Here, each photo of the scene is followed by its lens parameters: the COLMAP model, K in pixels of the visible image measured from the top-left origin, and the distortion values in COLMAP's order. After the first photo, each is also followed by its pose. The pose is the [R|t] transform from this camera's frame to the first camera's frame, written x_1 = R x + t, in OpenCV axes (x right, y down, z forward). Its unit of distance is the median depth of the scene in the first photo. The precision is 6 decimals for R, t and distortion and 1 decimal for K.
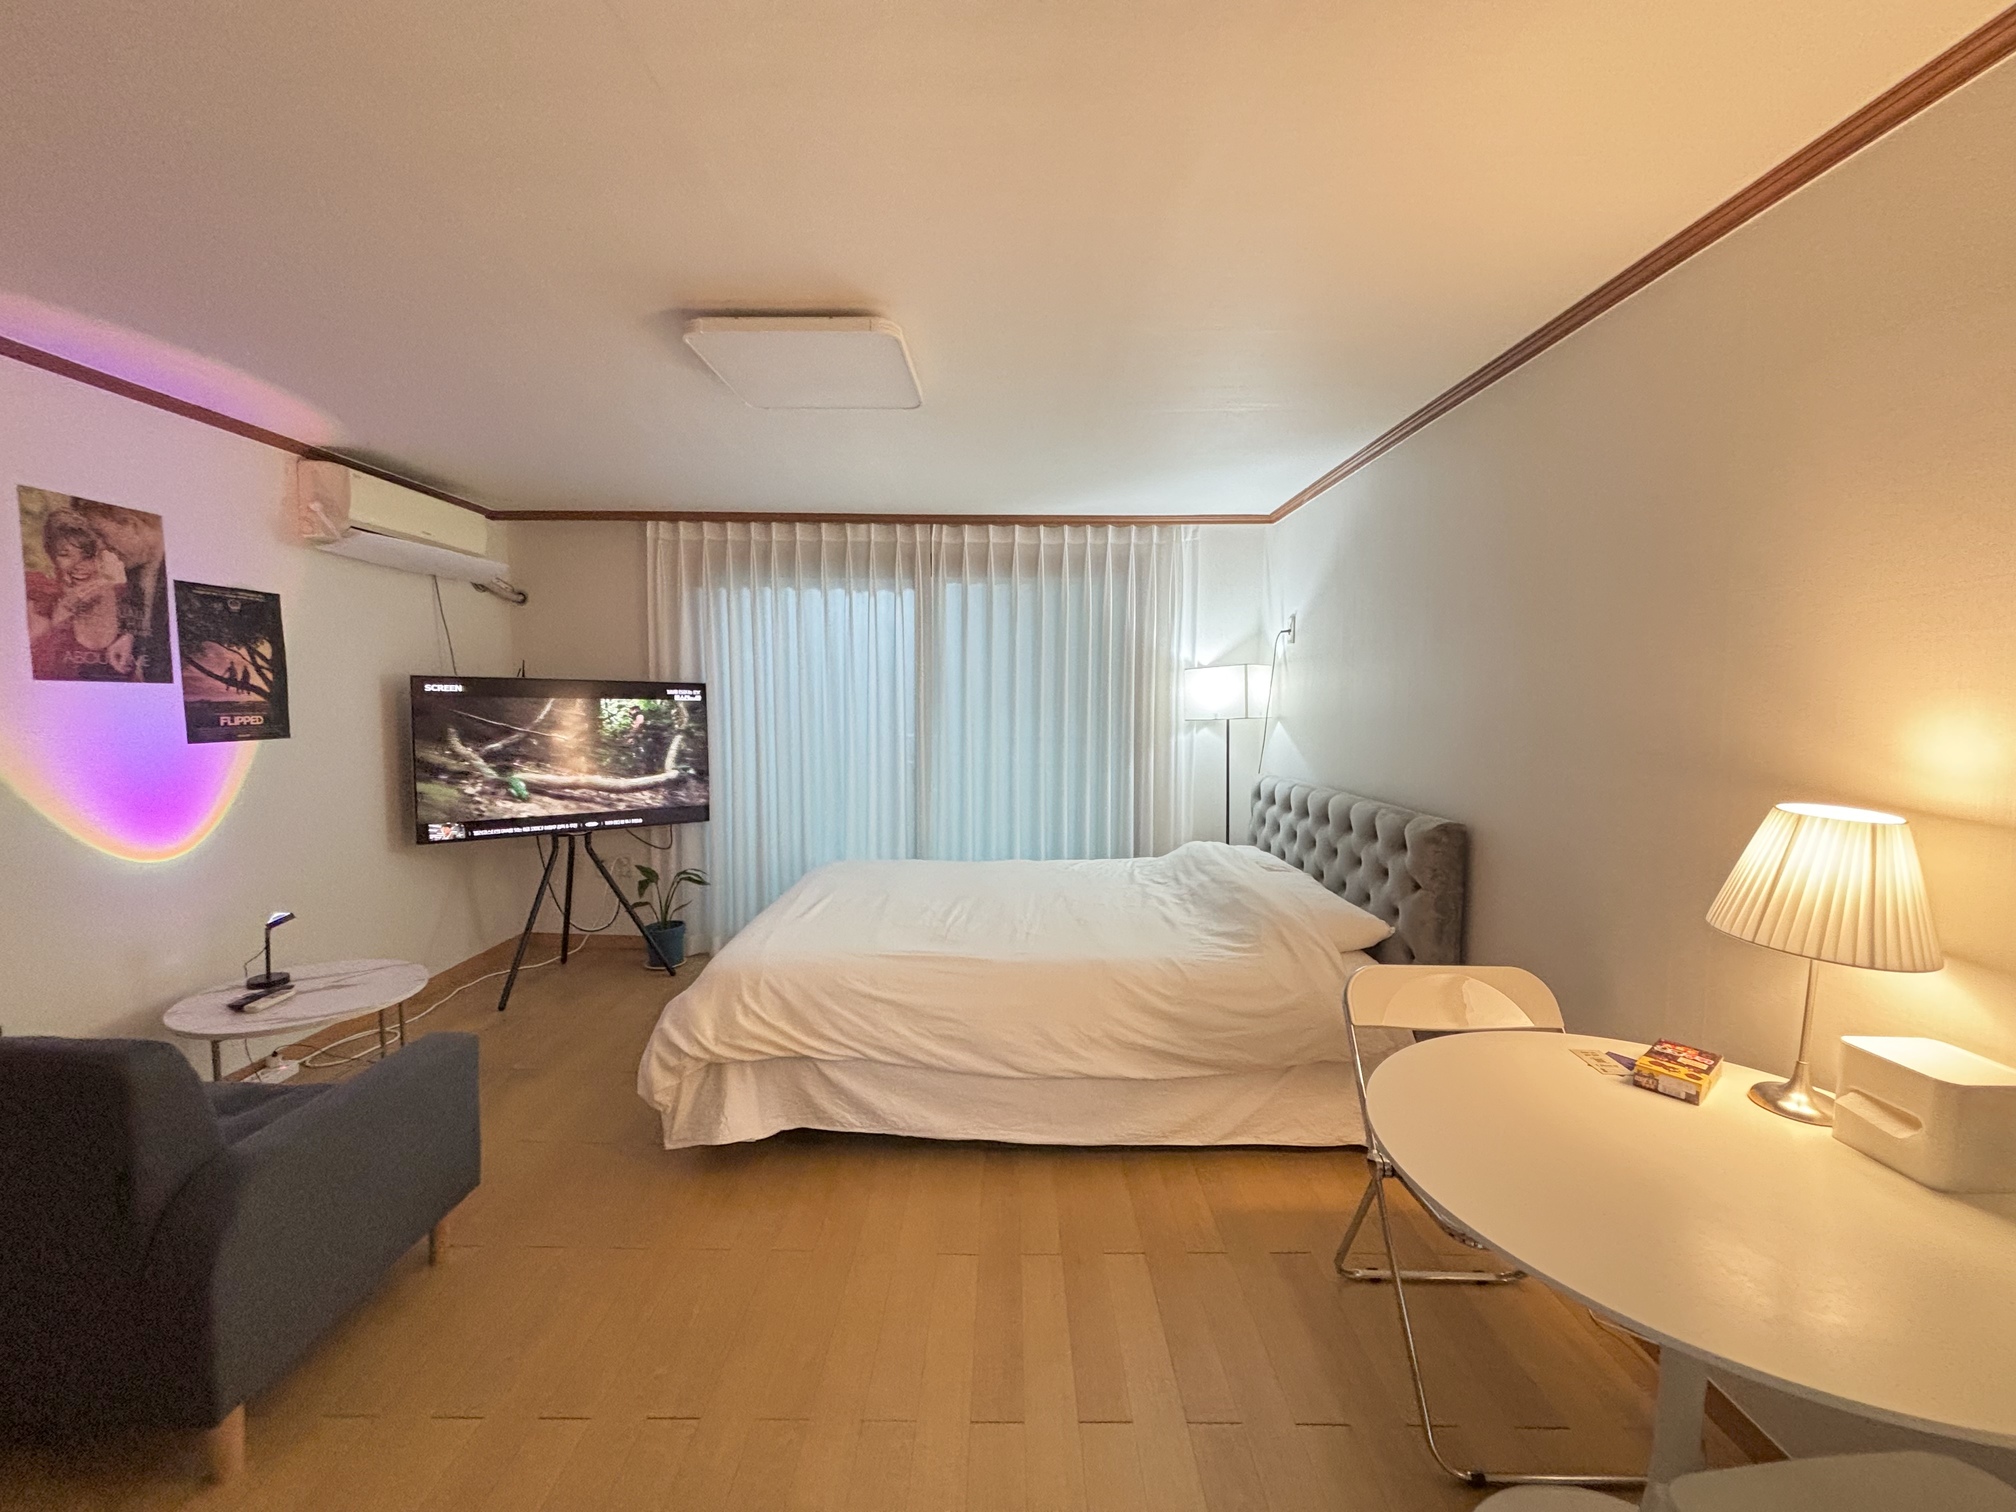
lens RADIAL K [[811.7, 0, 1008.0], [0, 811.7, 756.0], [0, 0, 1]] dist [-0.000590, -0.000036]
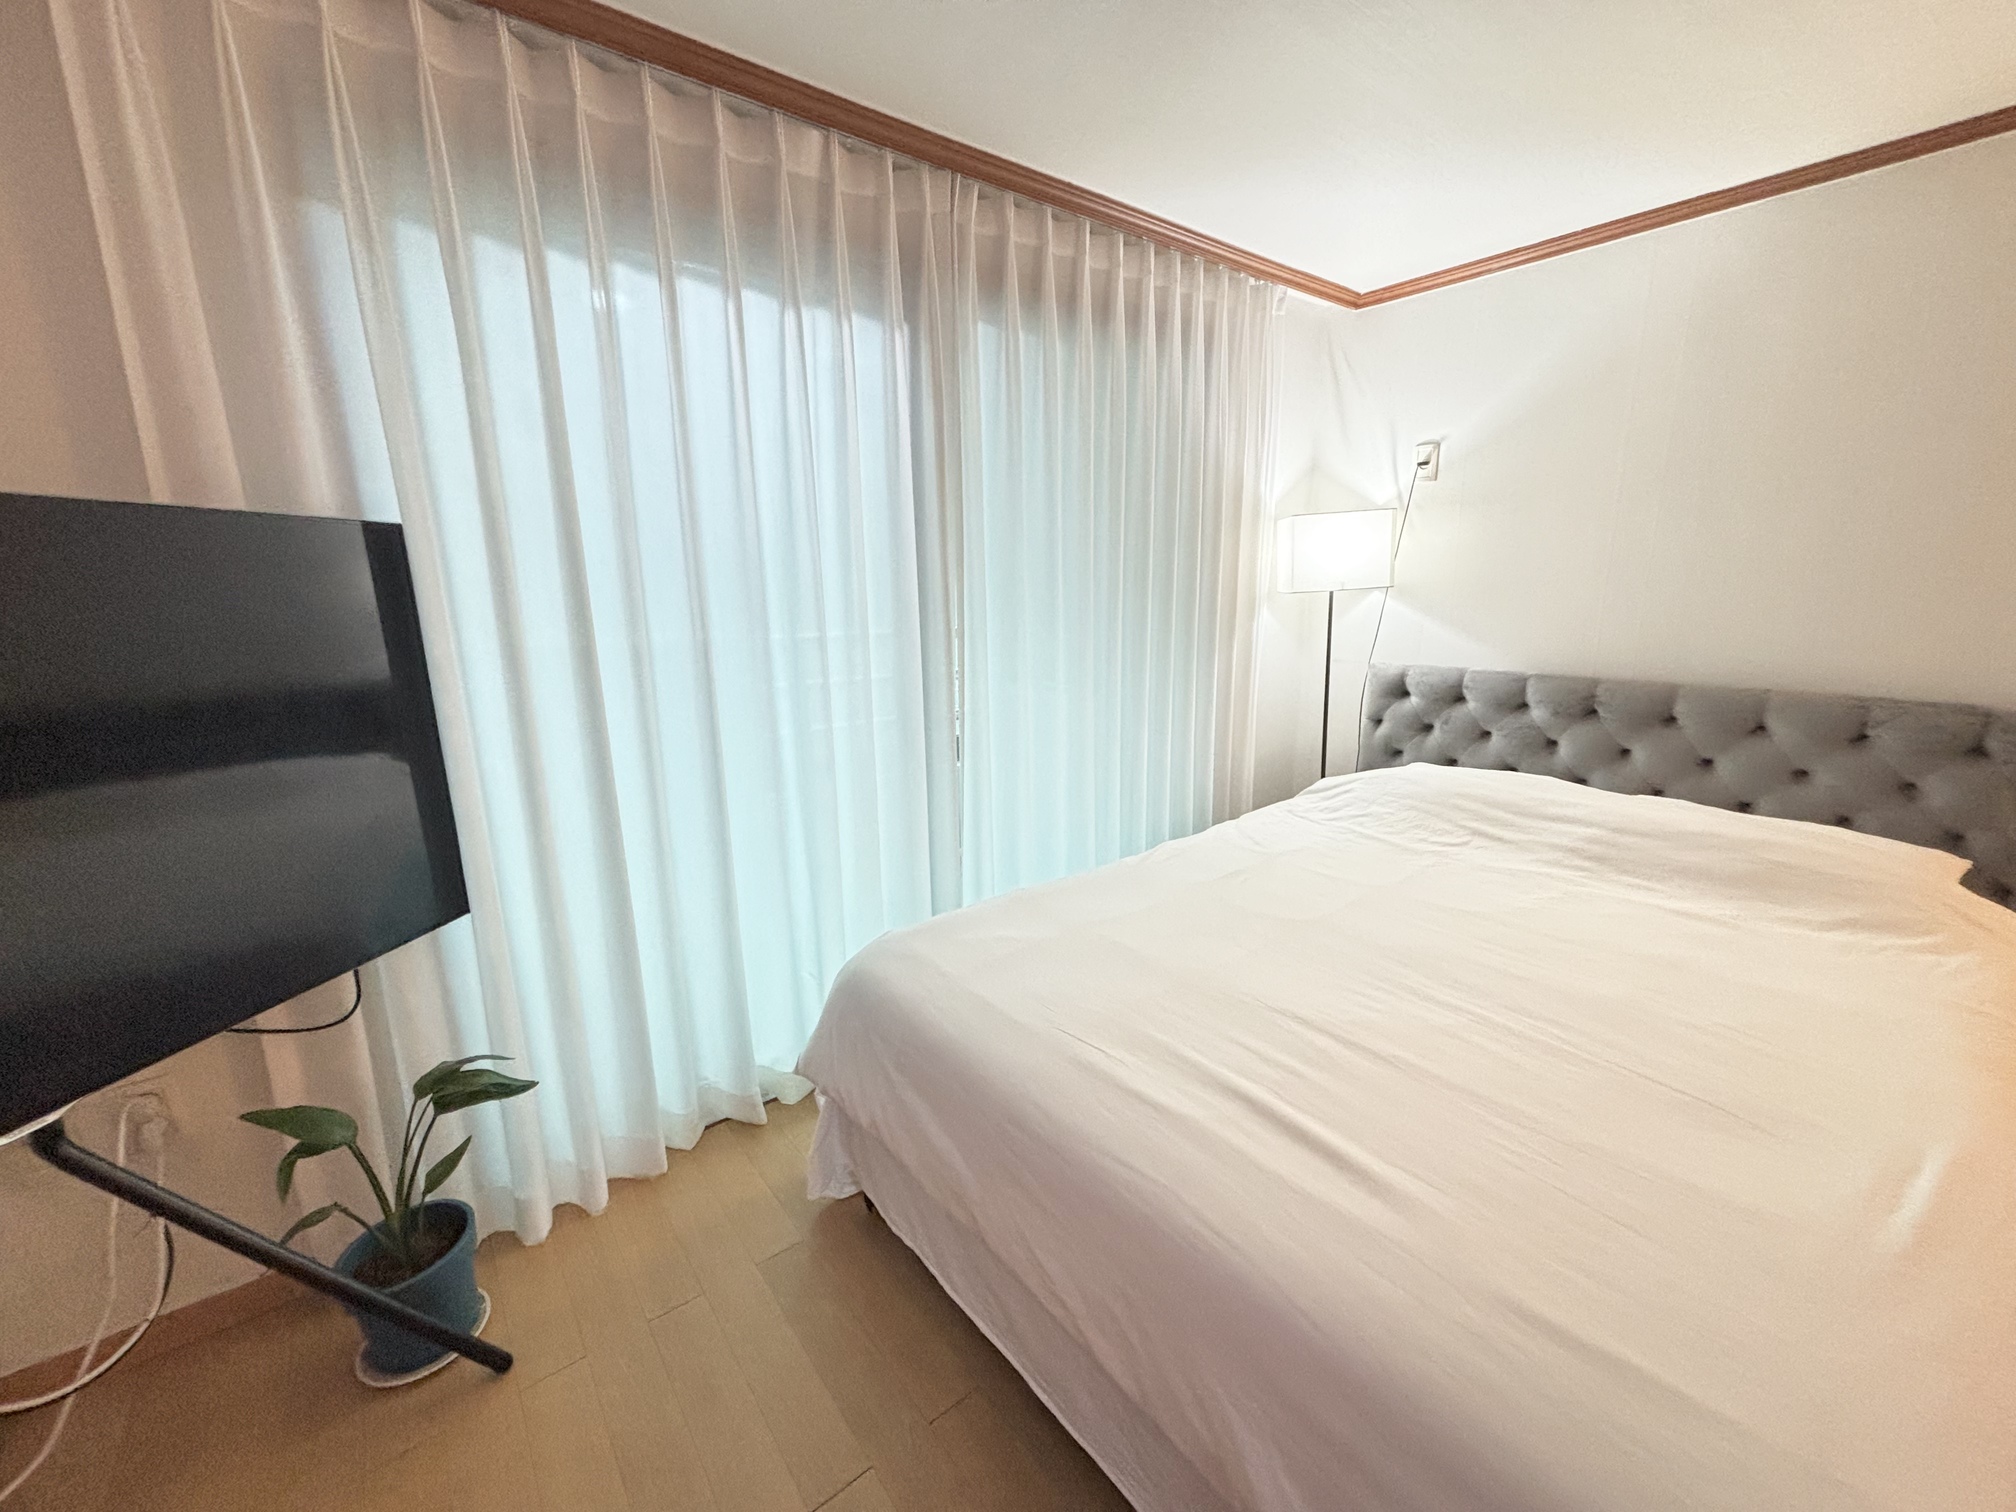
lens RADIAL K [[803.5, 0, 1008.0], [0, 803.5, 756.0], [0, 0, 1]] dist [-0.002348, -0.000287]
pose [[0.790214, -0.149071, 0.594423, -0.434950], [0.061208, 0.984312, 0.165480, -0.039218], [-0.609766, -0.094382, 0.786942, 0.660145]]
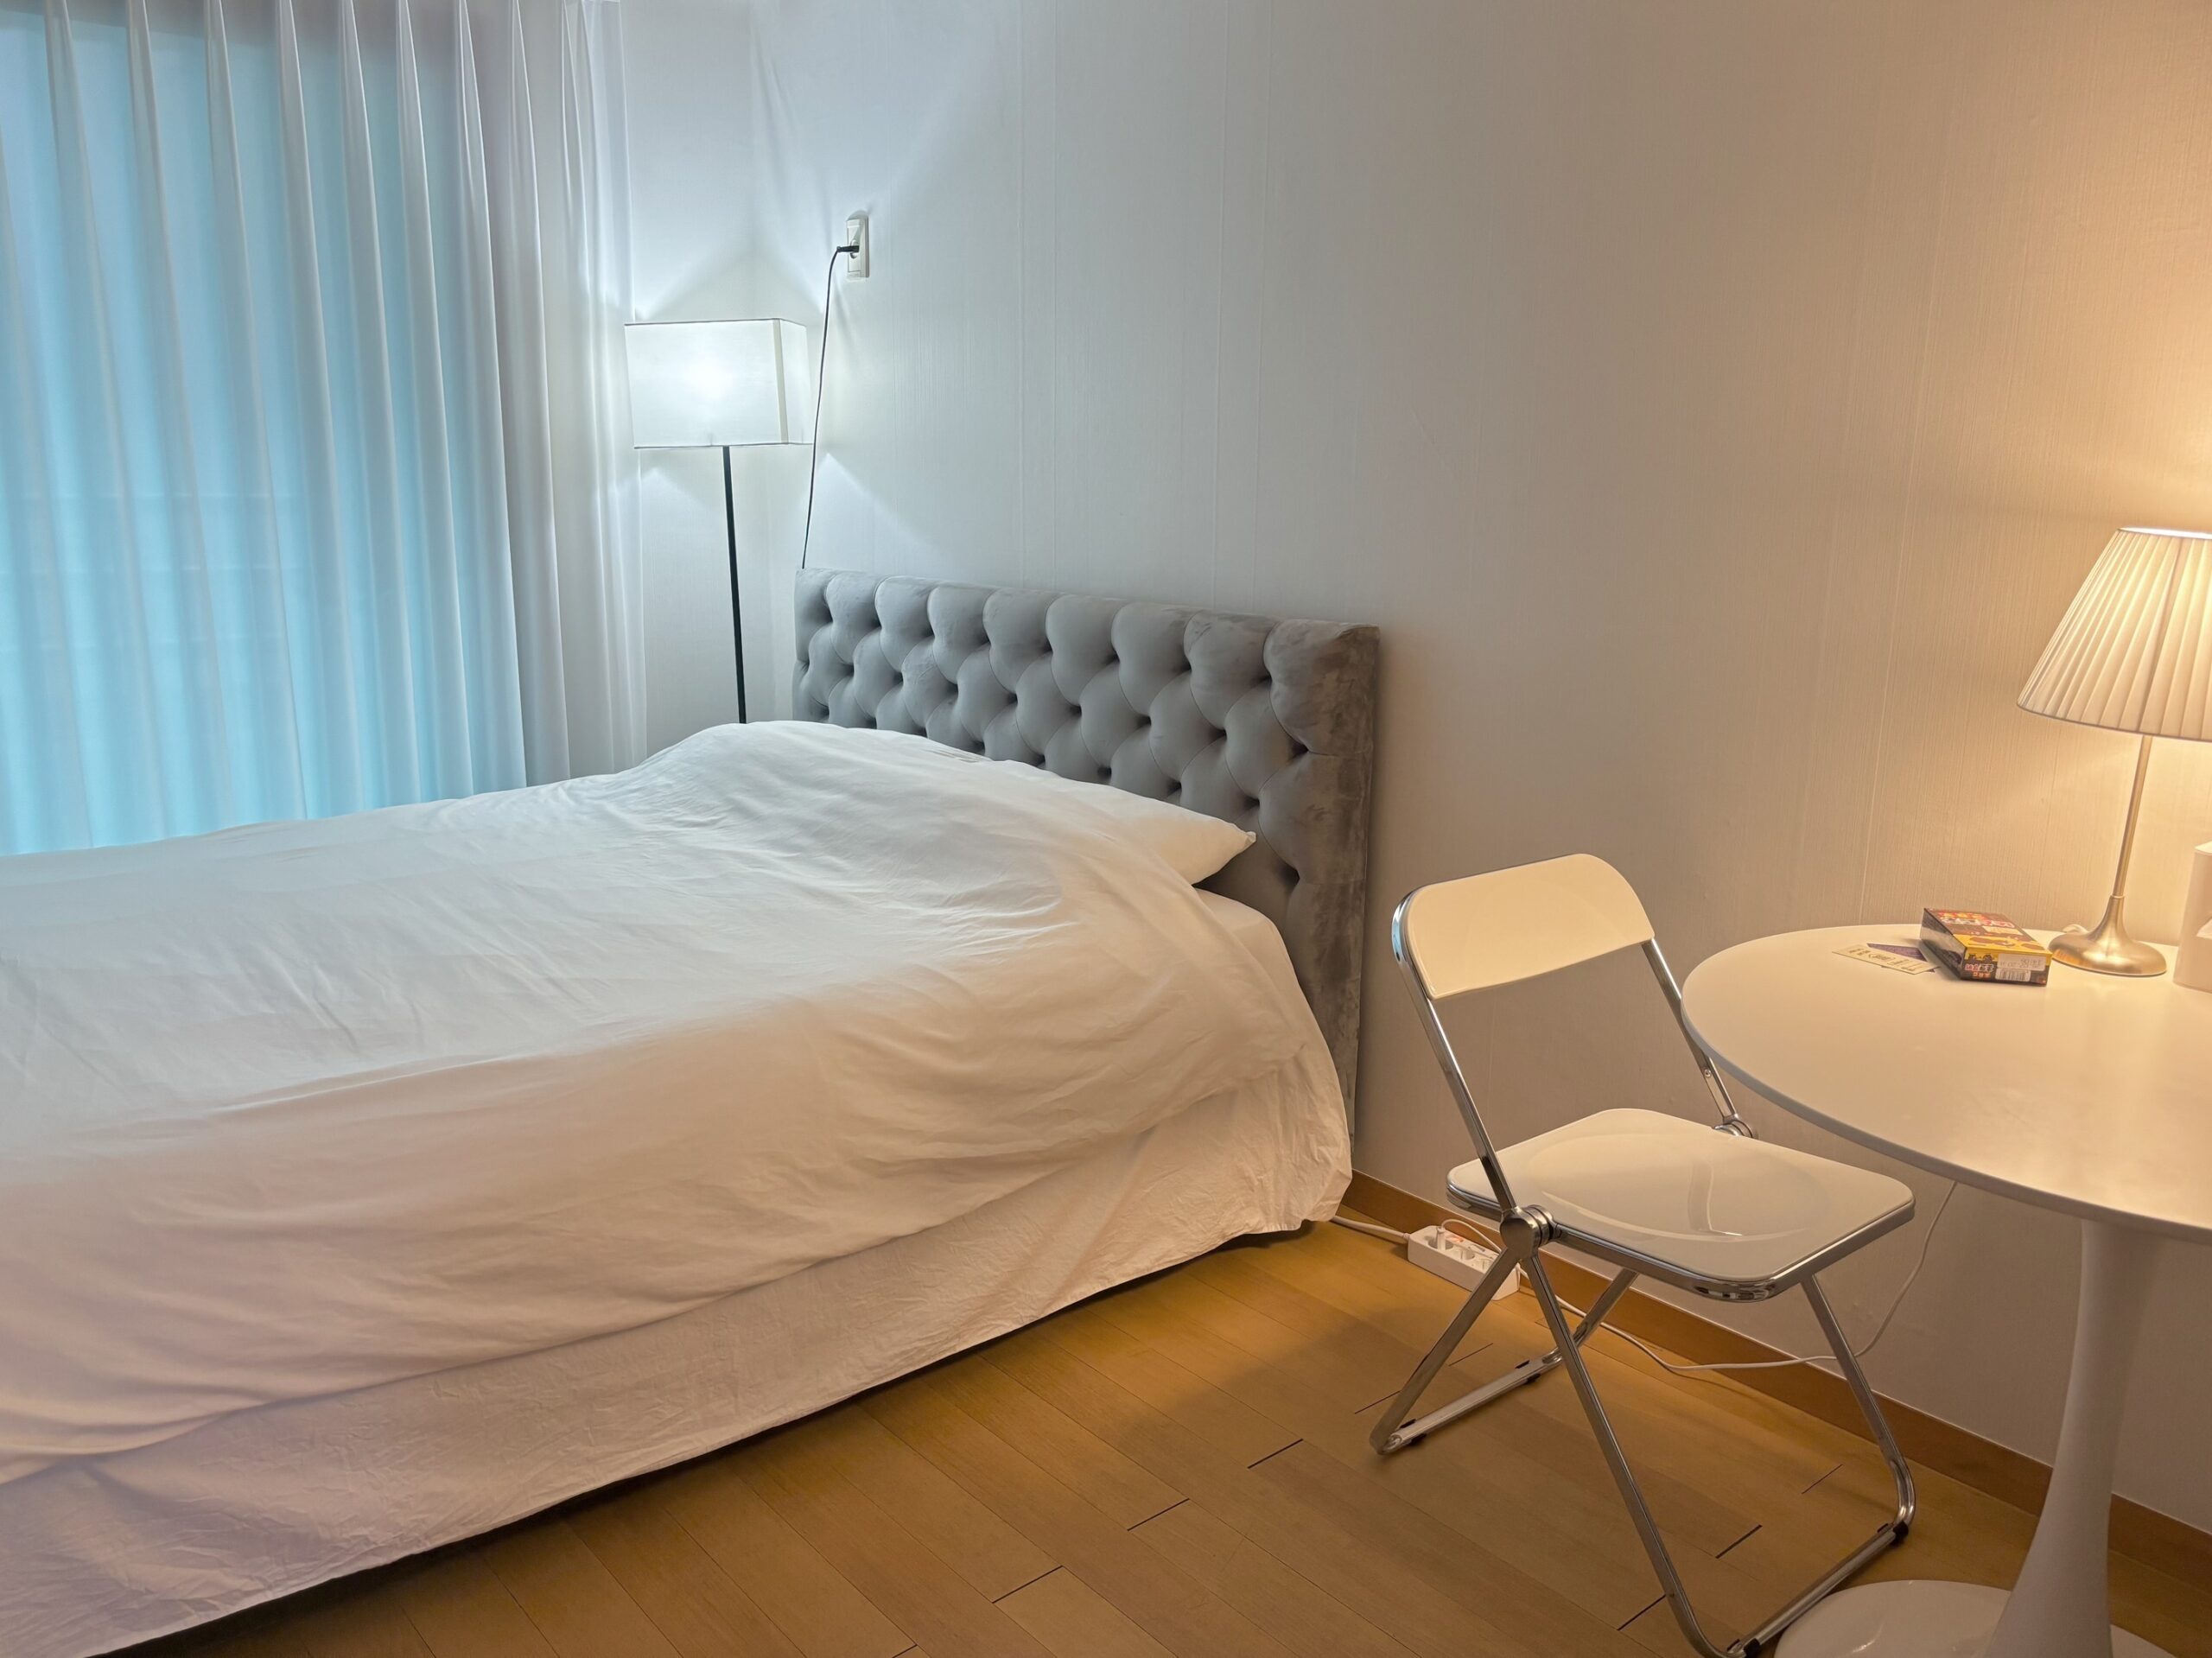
lens RADIAL K [[1702.9, 0, 1090.9], [0, 1702.9, 821.4], [0, 0, 1]] dist [0.097567, -0.147596]
pose [[0.767106, -0.133956, 0.627379, -0.212382], [0.038615, 0.985825, 0.163275, 0.011522], [-0.640357, -0.101023, 0.761405, 0.146253]]
